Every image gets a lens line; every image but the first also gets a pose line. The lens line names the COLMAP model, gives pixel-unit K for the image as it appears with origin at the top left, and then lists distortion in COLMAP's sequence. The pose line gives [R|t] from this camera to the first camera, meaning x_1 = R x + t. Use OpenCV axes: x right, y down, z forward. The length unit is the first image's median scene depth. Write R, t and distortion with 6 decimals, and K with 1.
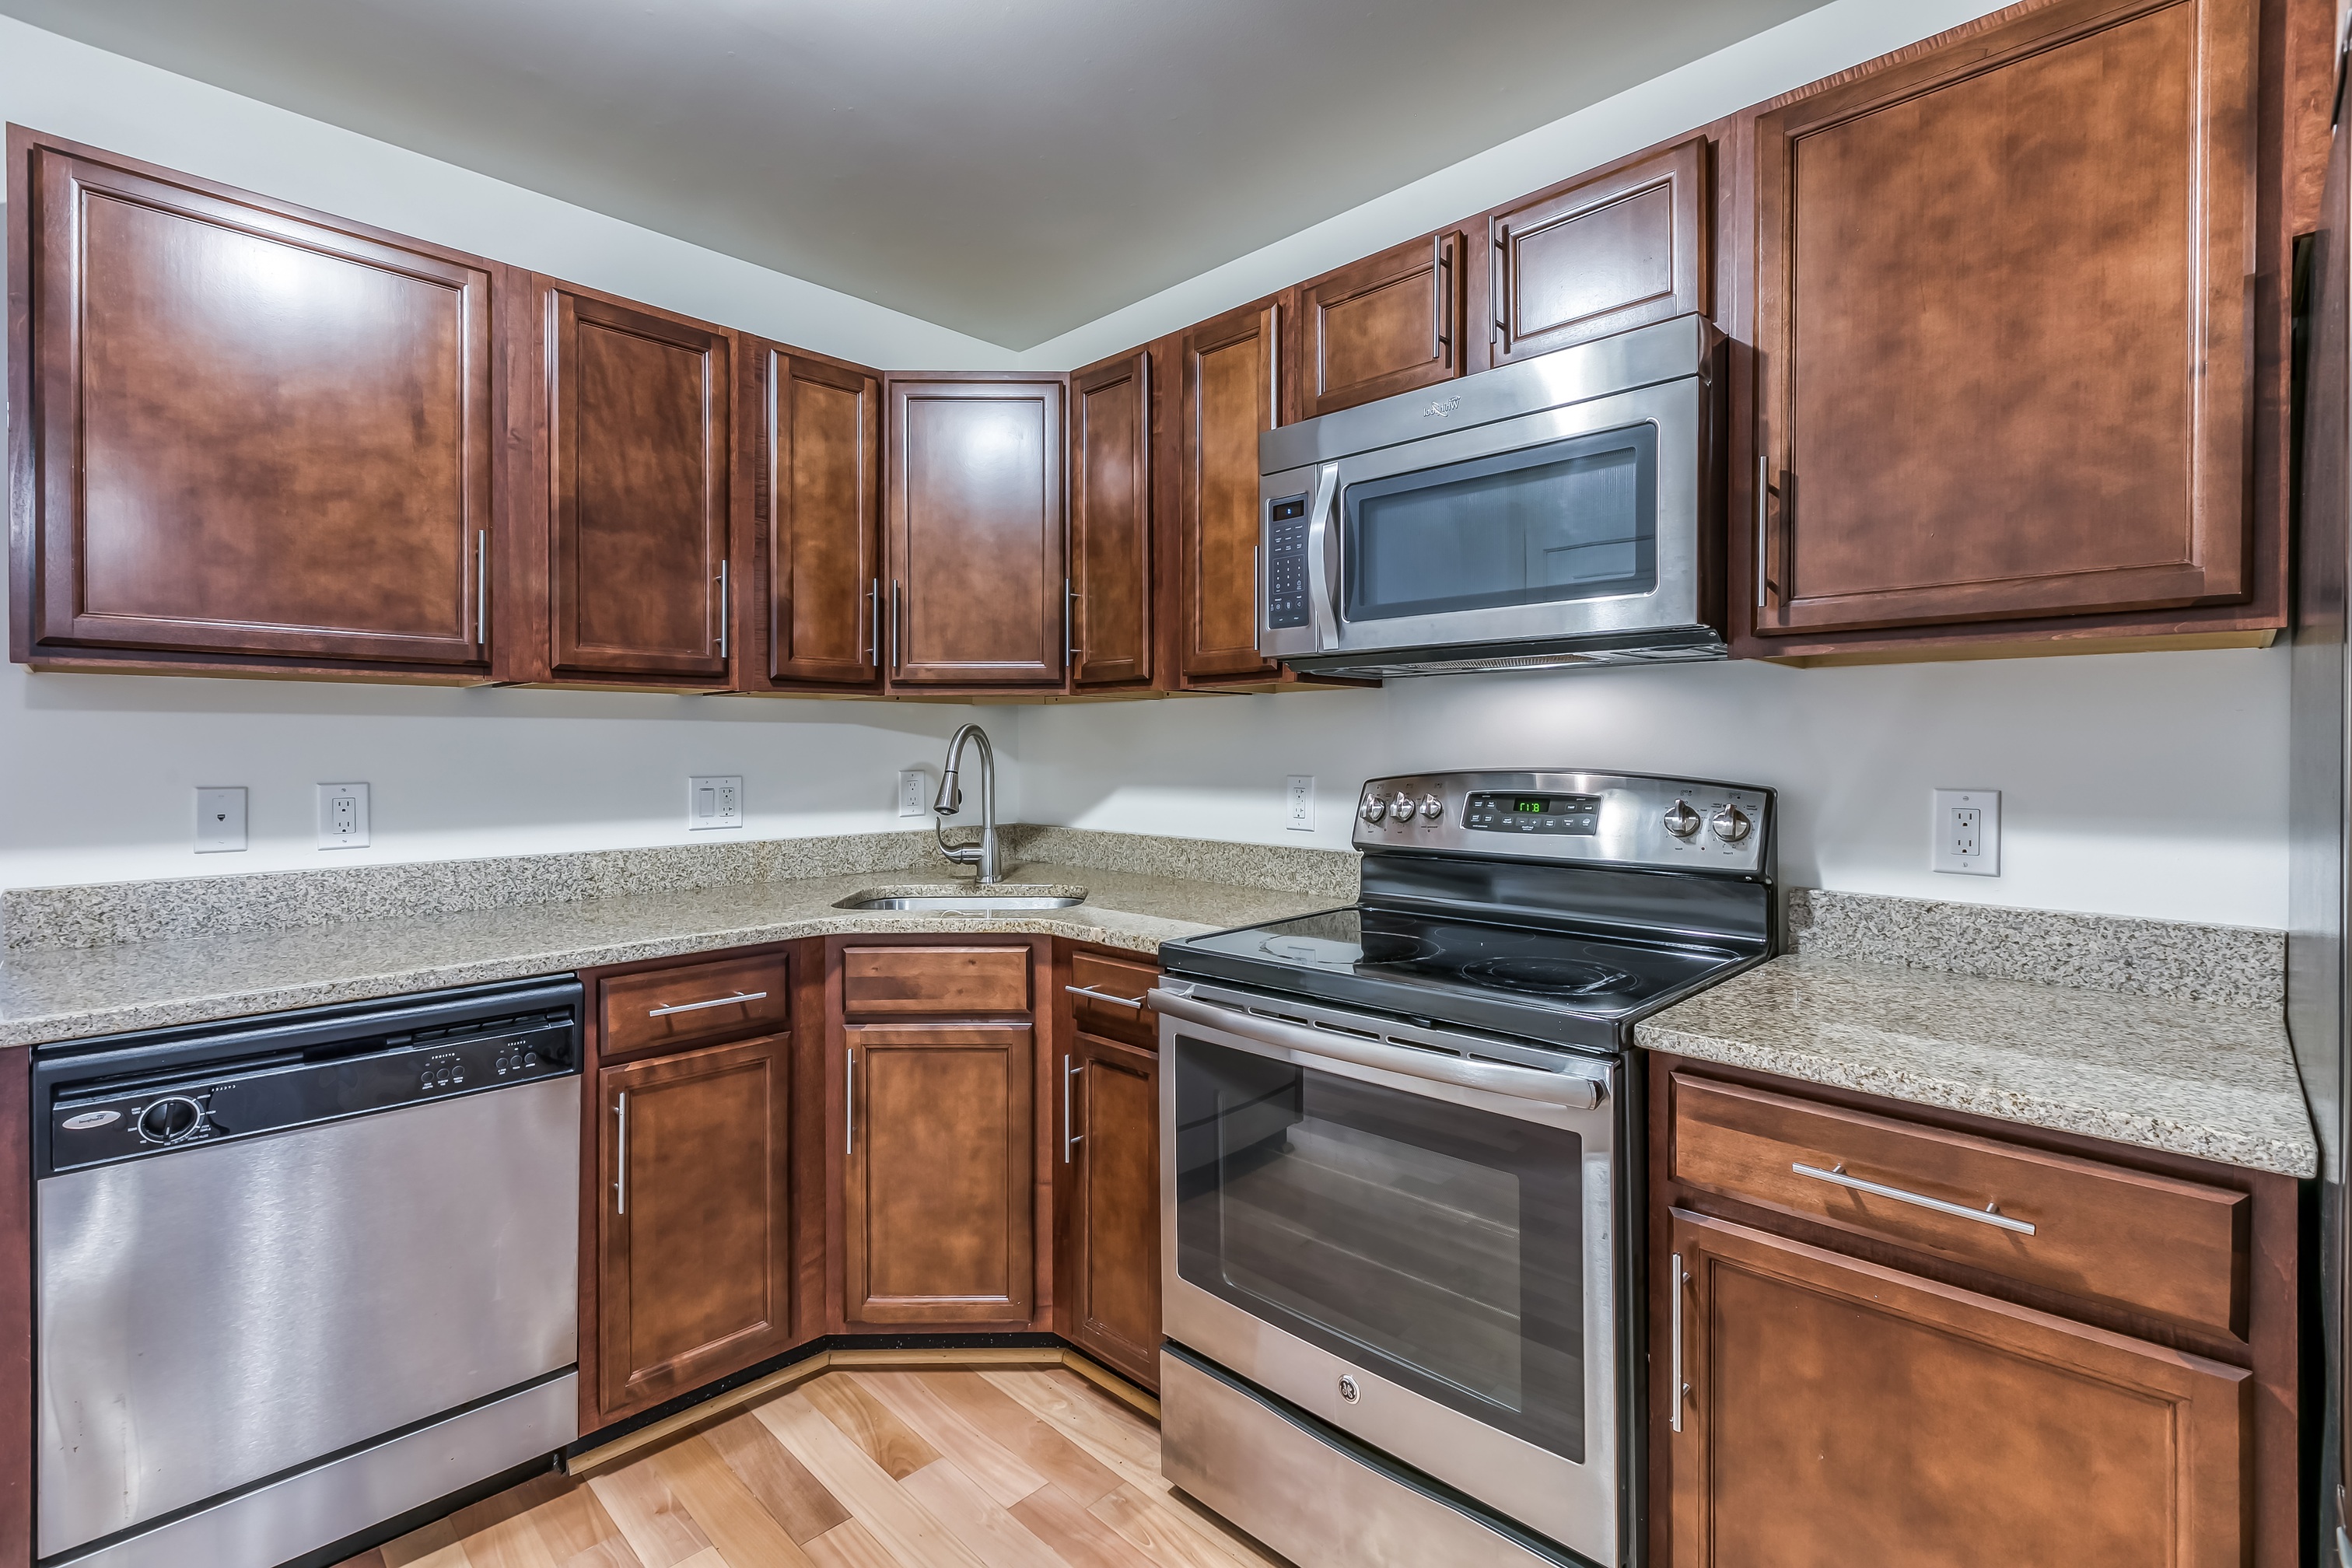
lens RADIAL K [[1056.1, 0, 1212.3], [0, 1056.1, 754.2], [0, 0, 1]] dist [0.000376, -0.000663]
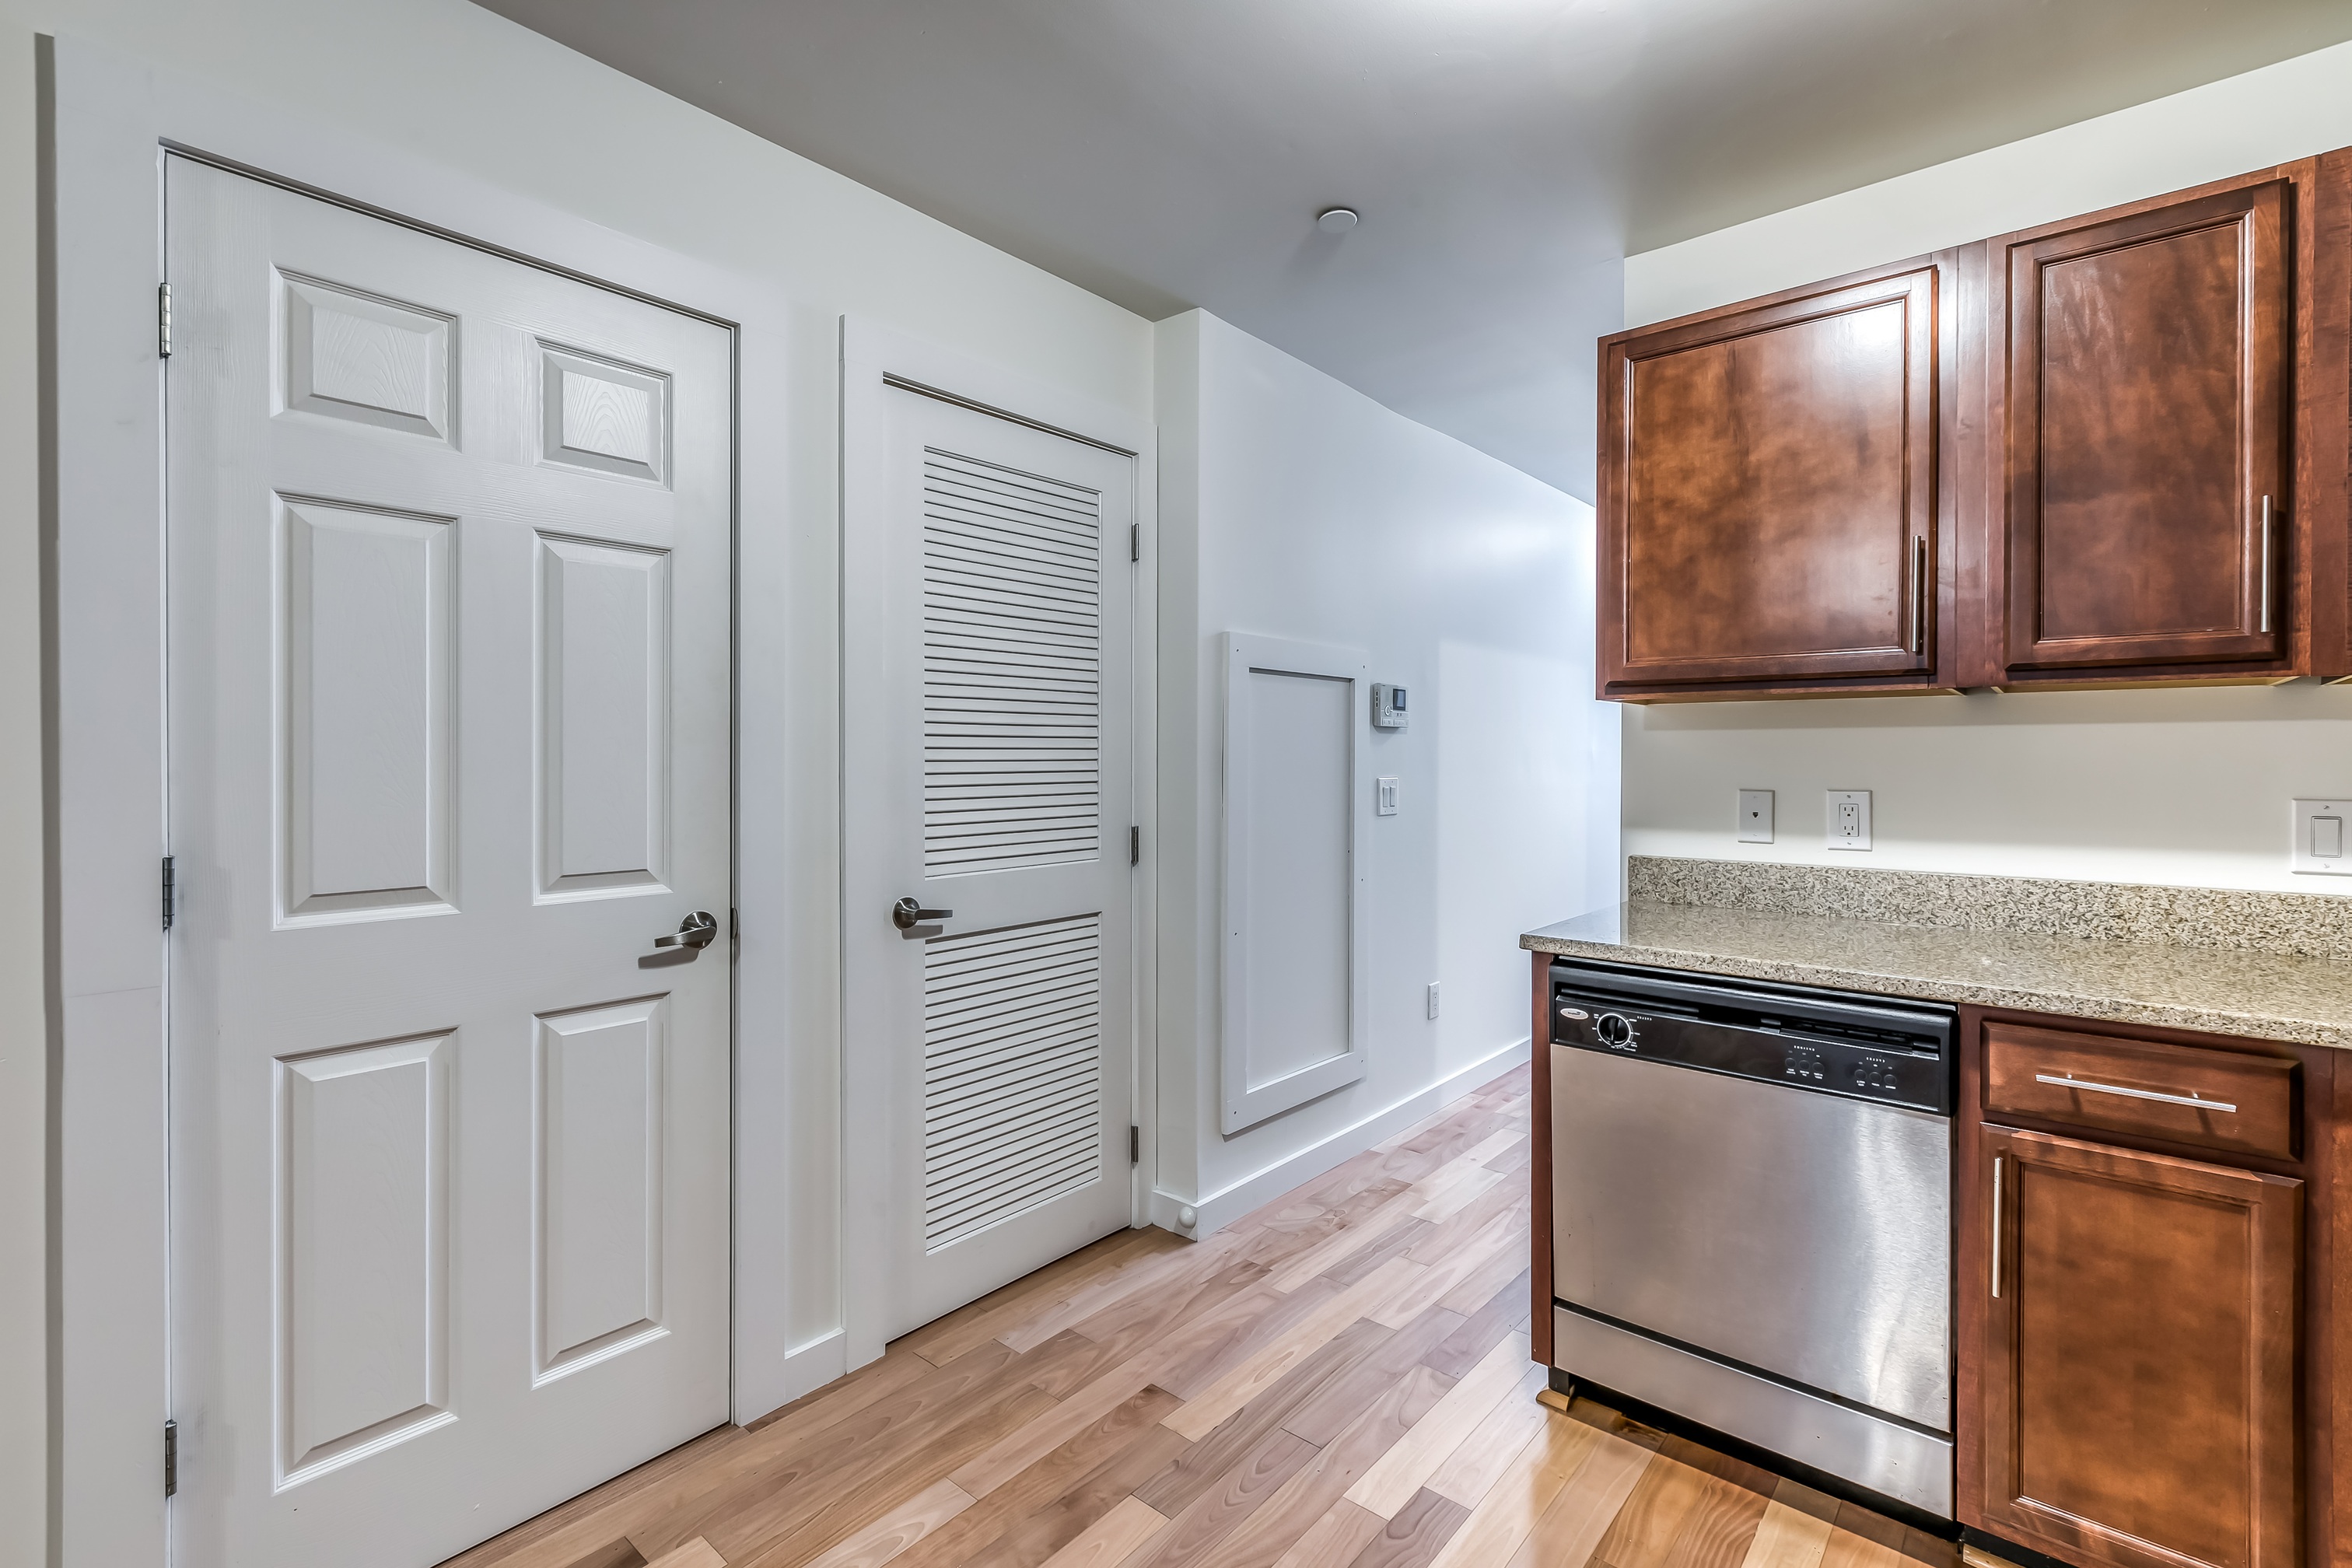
lens RADIAL K [[1056.2, 0, 1157.9], [0, 1056.2, 760.4], [0, 0, 1]] dist [0.002834, -0.000222]
pose [[0.039138, 0.003533, -0.999228, 0.253271], [-0.006718, 0.999972, 0.003273, -0.002368], [0.999211, 0.006585, 0.039161, 0.252714]]
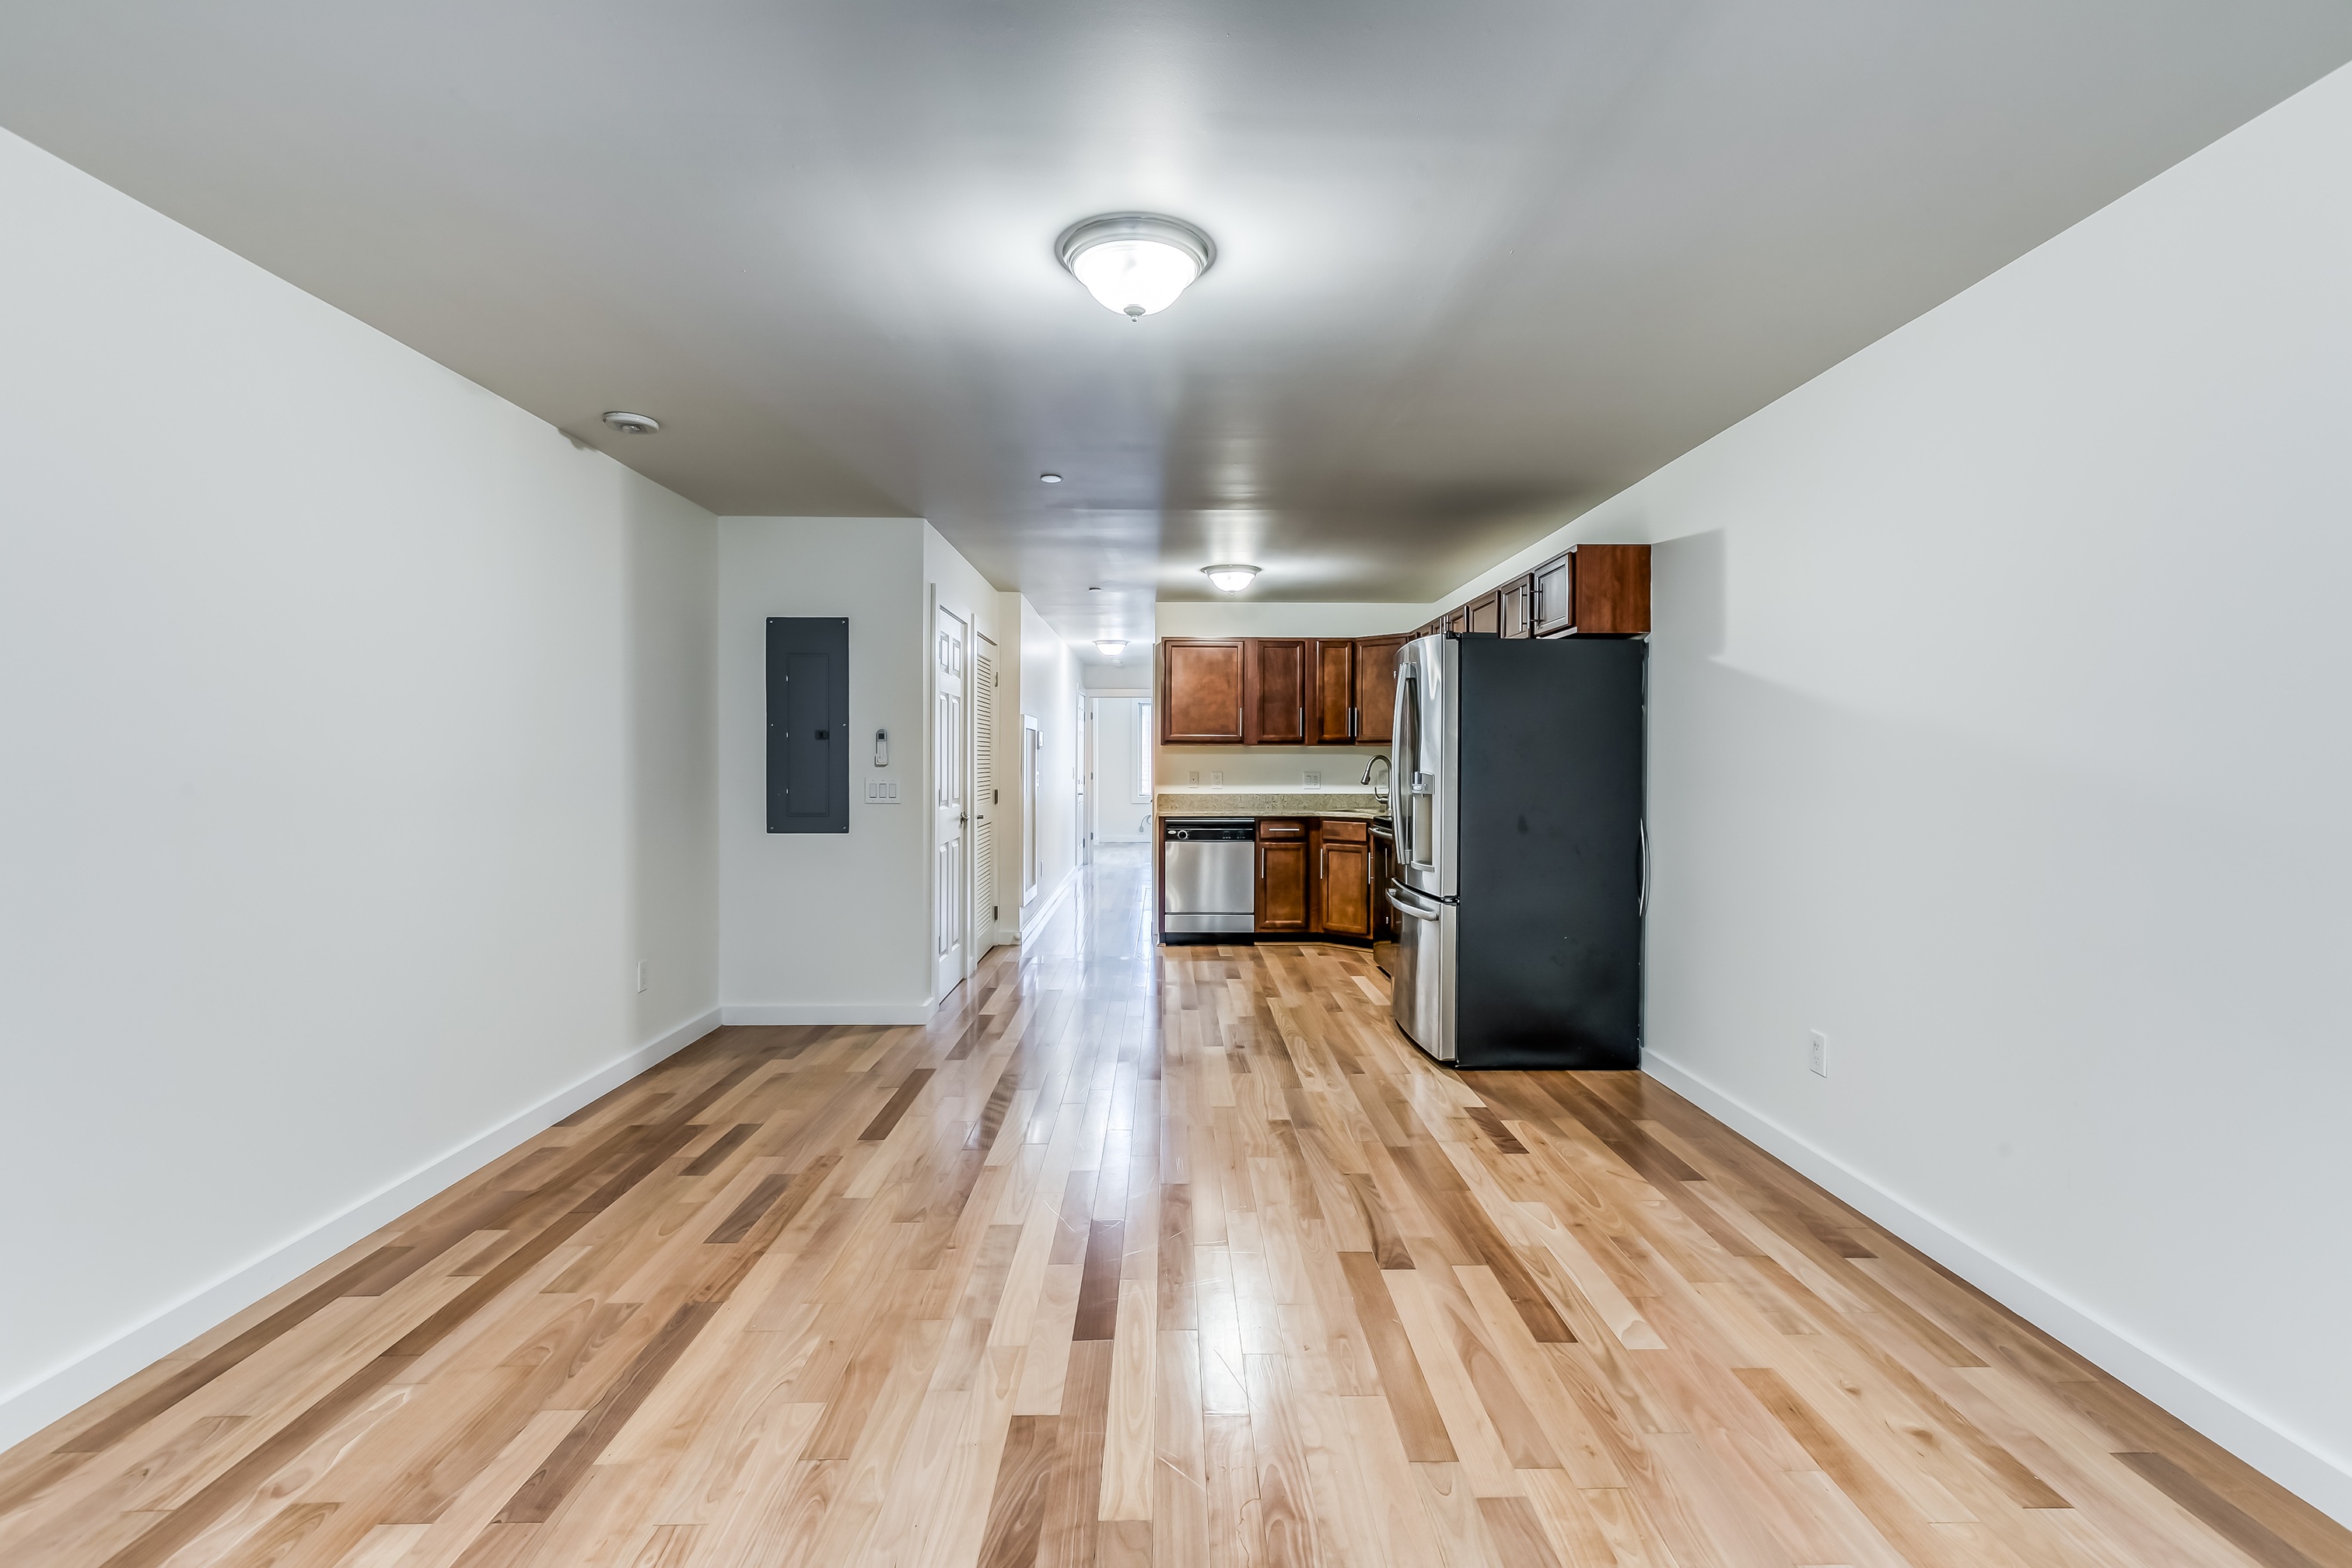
lens RADIAL K [[1060.8, 0, 1196.9], [0, 1060.8, 759.5], [0, 0, 1]] dist [0.001683, -0.000039]
pose [[0.711927, 0.001070, -0.702253, 1.923014], [-0.007459, 0.999954, -0.006038, 0.007597], [0.702214, 0.009537, 0.711902, -1.886531]]
